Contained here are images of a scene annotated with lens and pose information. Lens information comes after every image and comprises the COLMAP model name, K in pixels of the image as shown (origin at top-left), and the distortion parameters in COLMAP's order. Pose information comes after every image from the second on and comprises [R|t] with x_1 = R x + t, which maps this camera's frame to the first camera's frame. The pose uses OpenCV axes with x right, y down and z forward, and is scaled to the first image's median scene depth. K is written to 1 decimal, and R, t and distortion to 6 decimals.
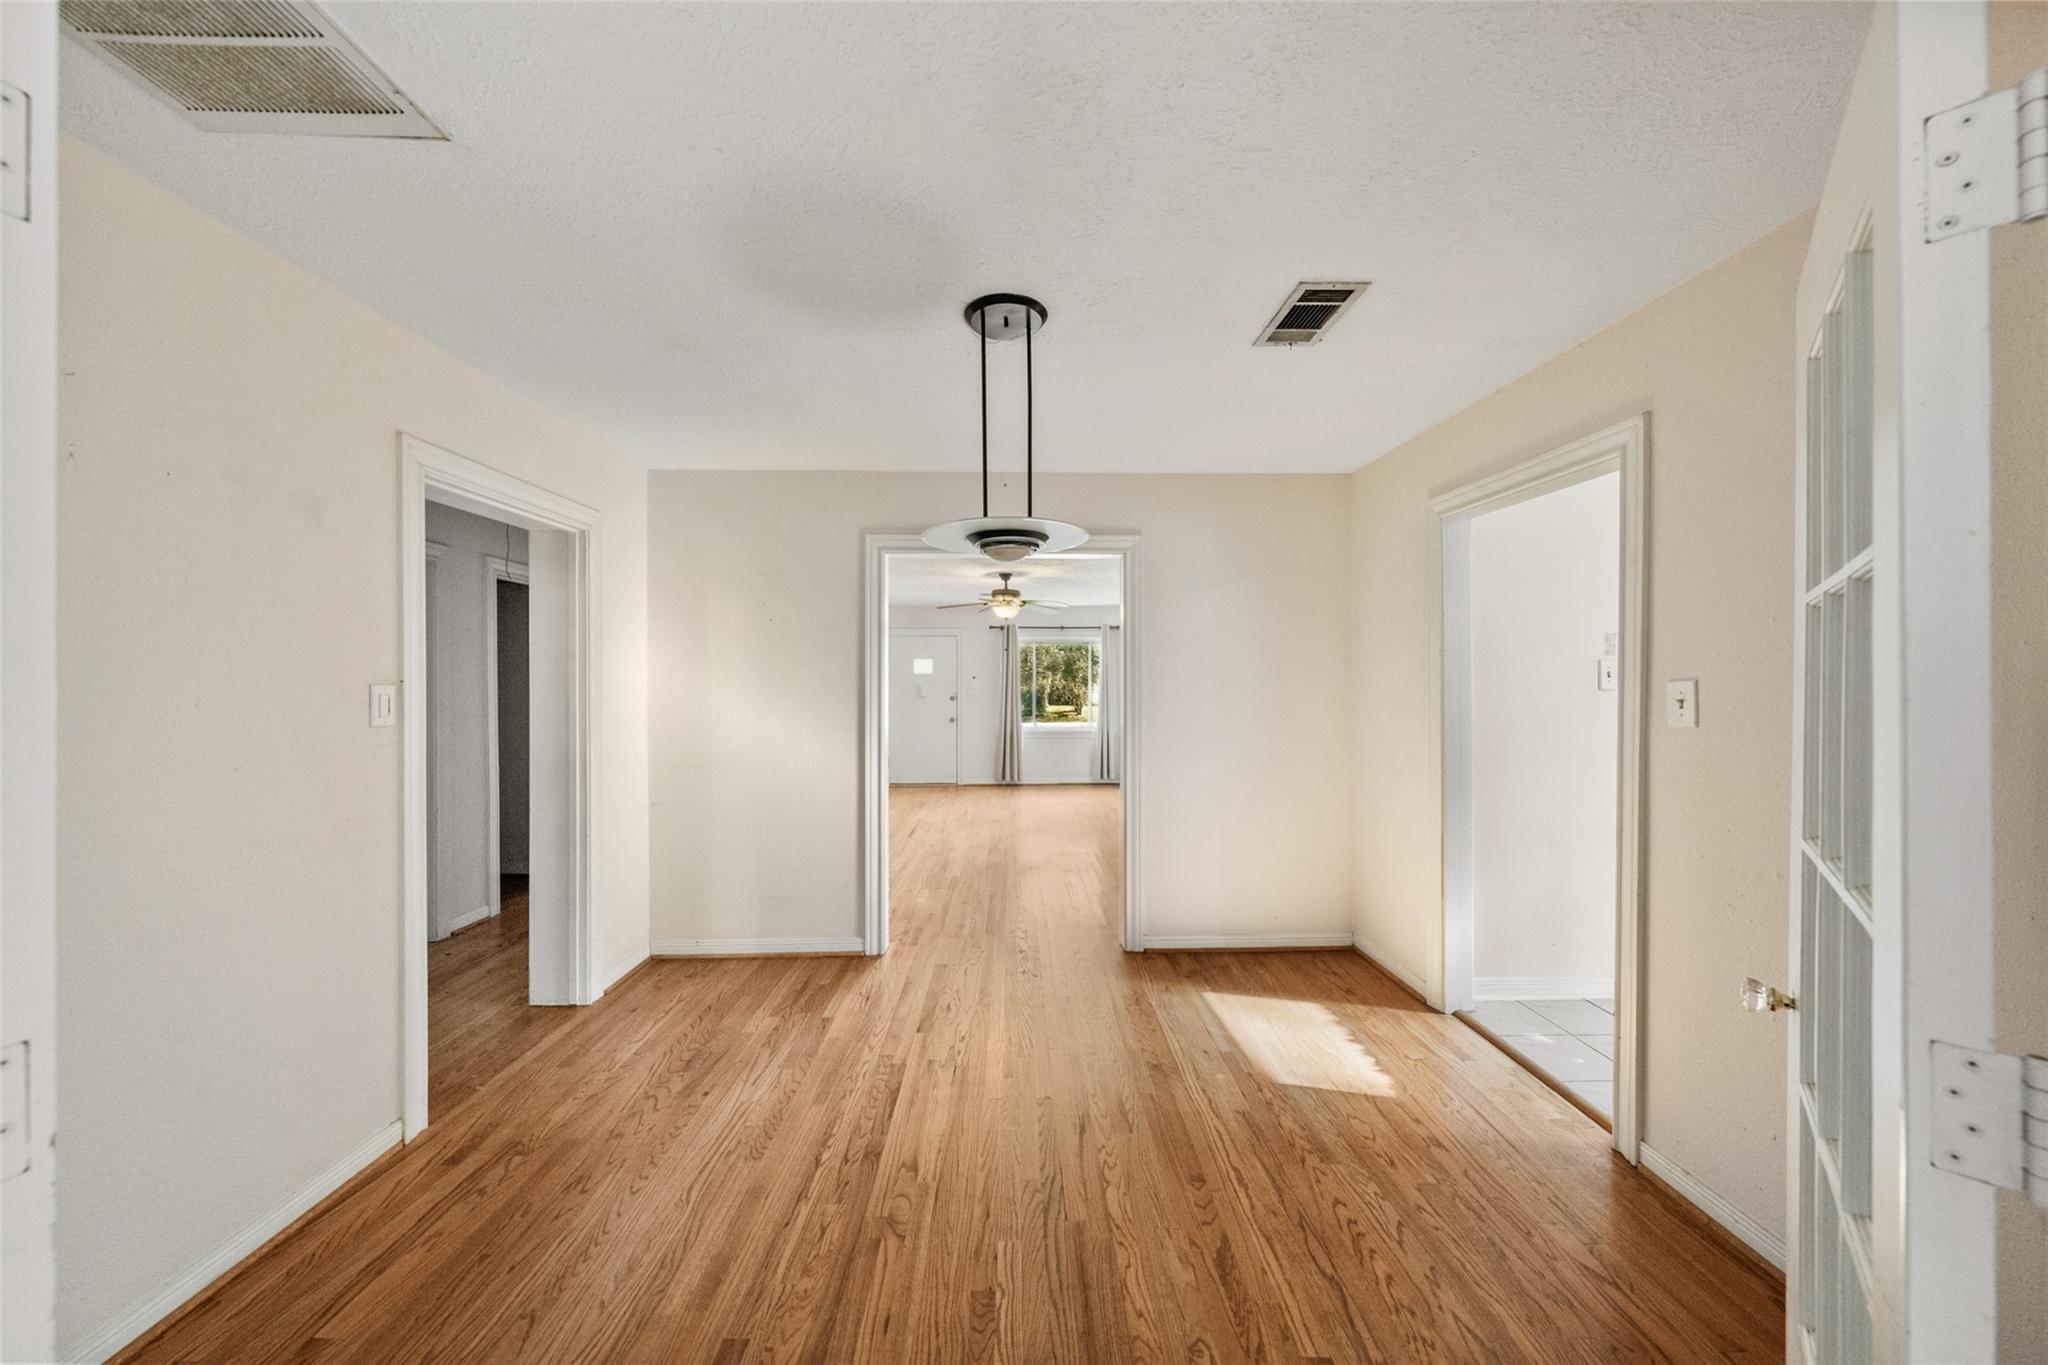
lens RADIAL K [[703.3, 0, 1016.0], [0, 703.3, 677.7], [0, 0, 1]] dist [-0.004063, 0.000407]
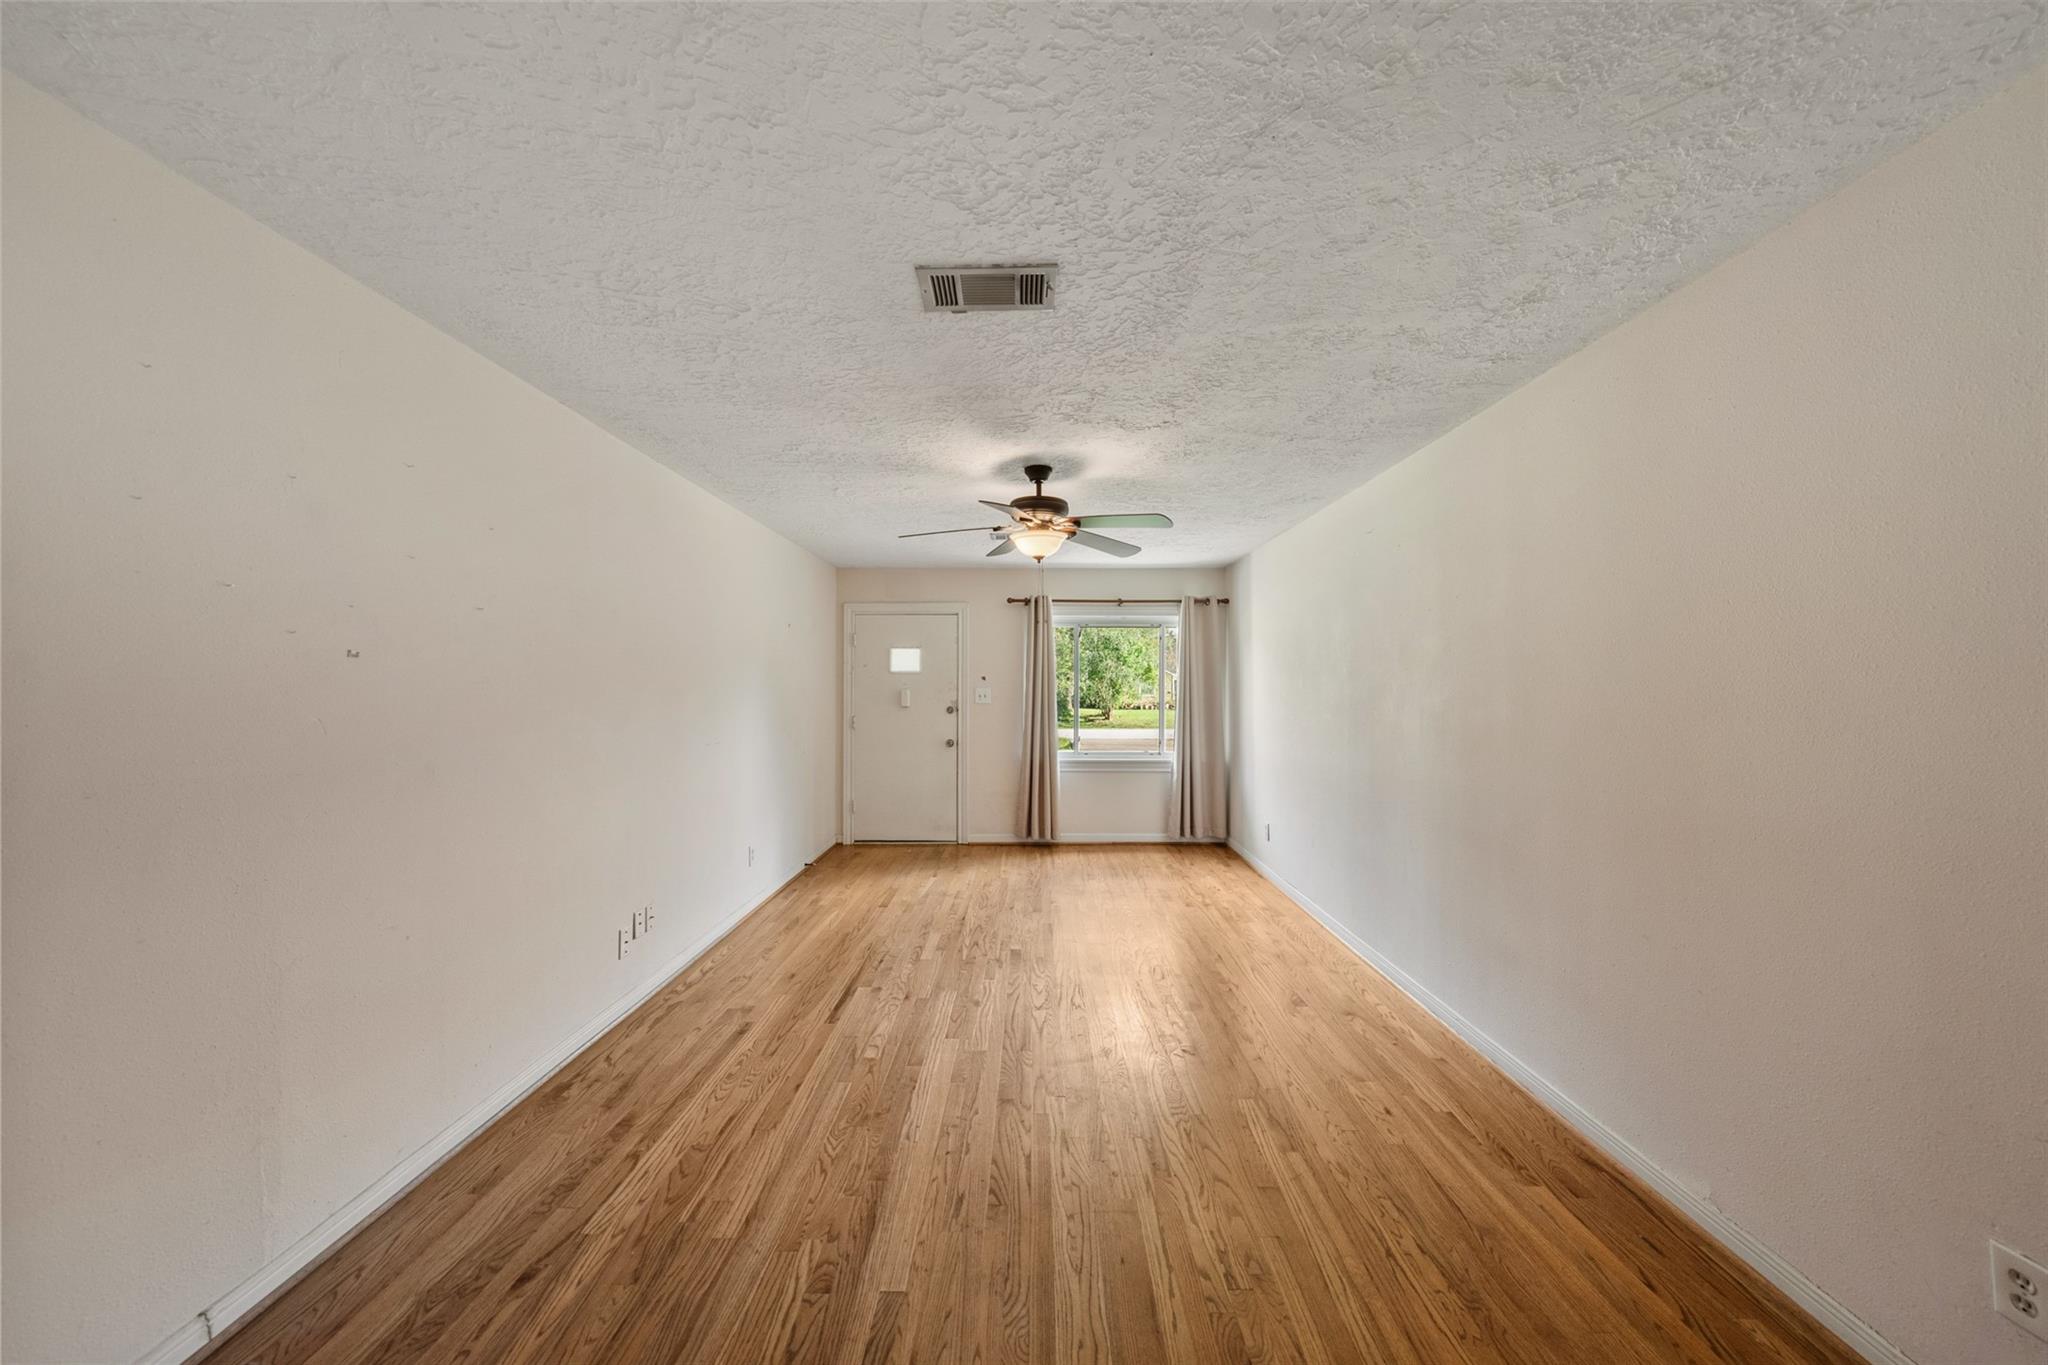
lens RADIAL K [[703.3, 0, 1024.5], [0, 703.3, 683.6], [0, 0, 1]] dist [-0.004063, 0.000407]
pose [[0.999856, 0.001678, -0.016898, -0.011056], [-0.001568, 0.999978, 0.006503, 0.001172], [0.016909, -0.006476, 0.999836, 0.354051]]
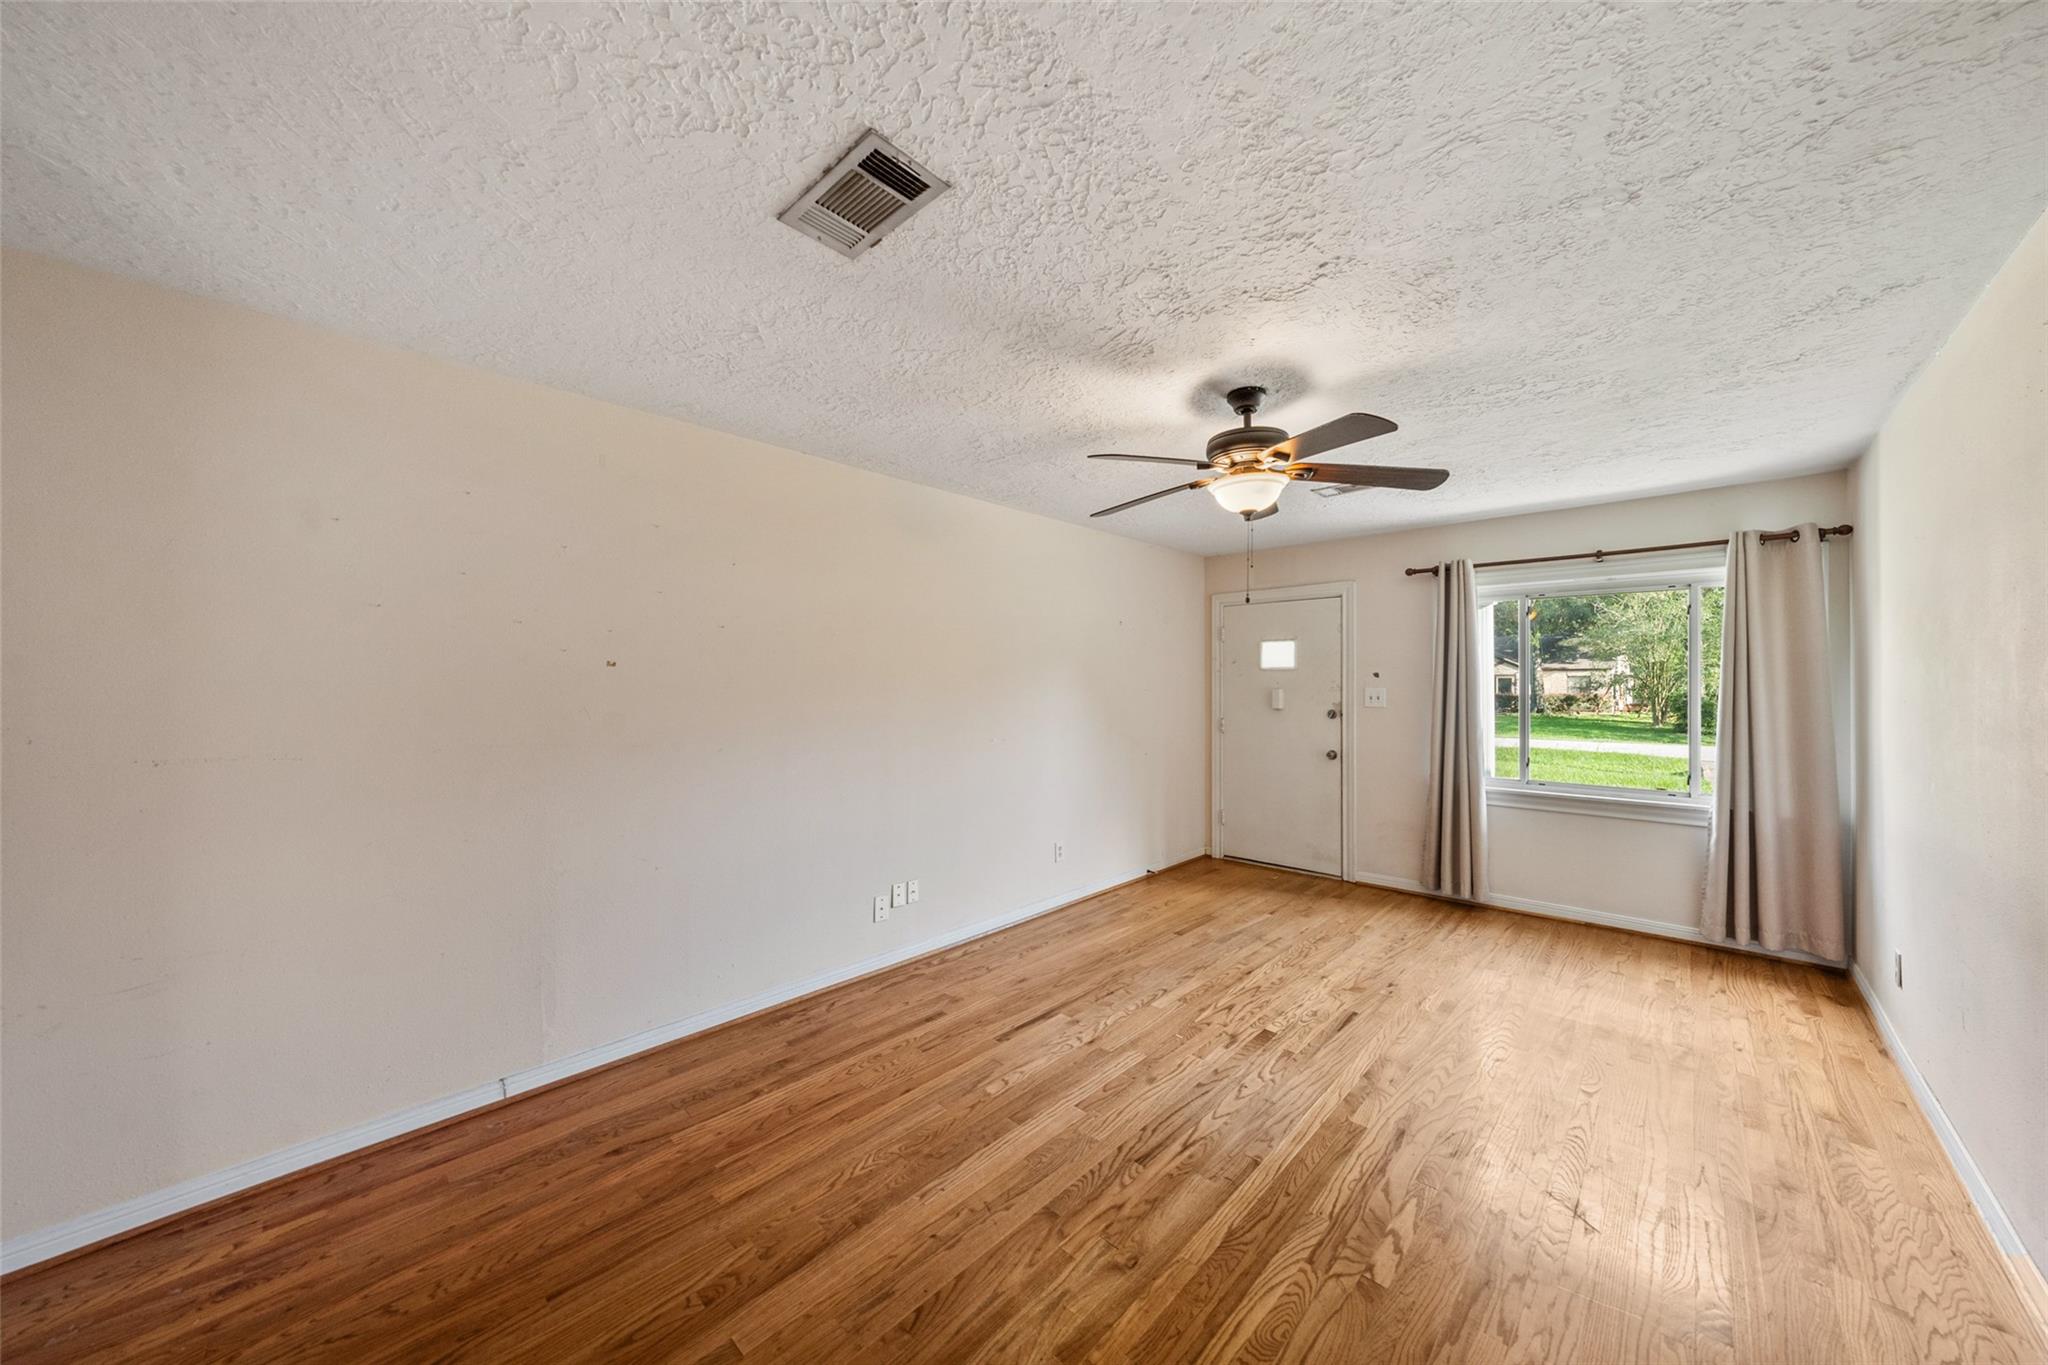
lens RADIAL K [[703.3, 0, 1017.9], [0, 703.3, 684.0], [0, 0, 1]] dist [-0.004063, 0.000407]
pose [[0.714940, 0.000497, -0.699185, 0.111055], [0.007042, 0.999944, 0.007911, 0.001156], [0.699150, -0.010580, 0.714897, 0.458594]]
